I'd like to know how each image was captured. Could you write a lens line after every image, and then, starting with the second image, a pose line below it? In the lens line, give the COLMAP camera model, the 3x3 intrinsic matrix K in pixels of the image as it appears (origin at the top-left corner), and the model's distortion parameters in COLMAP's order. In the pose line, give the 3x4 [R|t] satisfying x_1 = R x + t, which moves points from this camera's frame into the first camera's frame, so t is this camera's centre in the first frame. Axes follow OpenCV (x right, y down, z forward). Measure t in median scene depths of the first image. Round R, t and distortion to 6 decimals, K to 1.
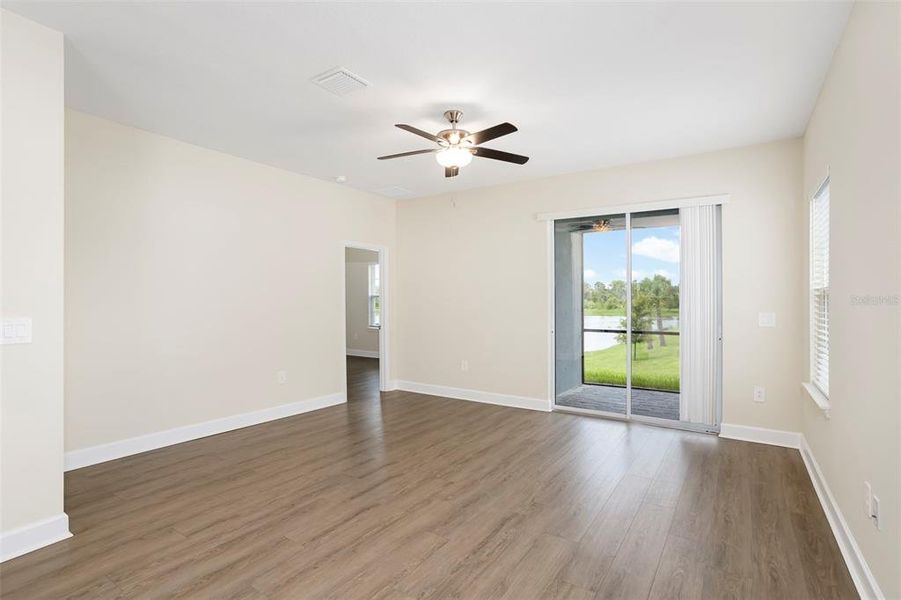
lens RADIAL K [[431.2, 0, 447.4], [0, 431.2, 312.9], [0, 0, 1]] dist [-0.061672, 0.063984]
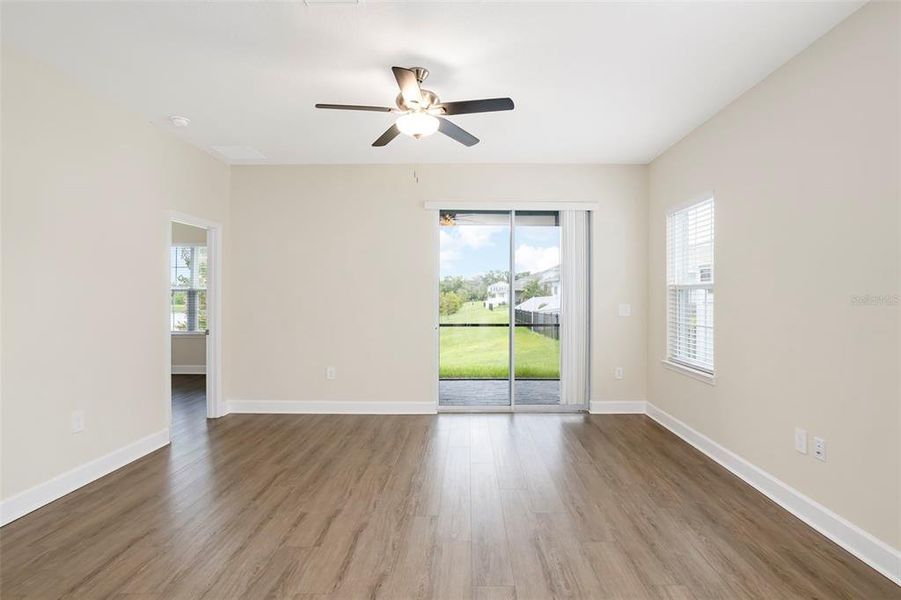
lens RADIAL K [[446.0, 0, 450.5], [0, 446.0, 300.0], [0, 0, 1]] dist [-0.026072, 0.000185]
pose [[0.840858, -0.009732, 0.541169, -0.299189], [0.018820, 0.999759, -0.011263, -0.007459], [-0.540929, 0.019656, 0.840839, 0.183388]]
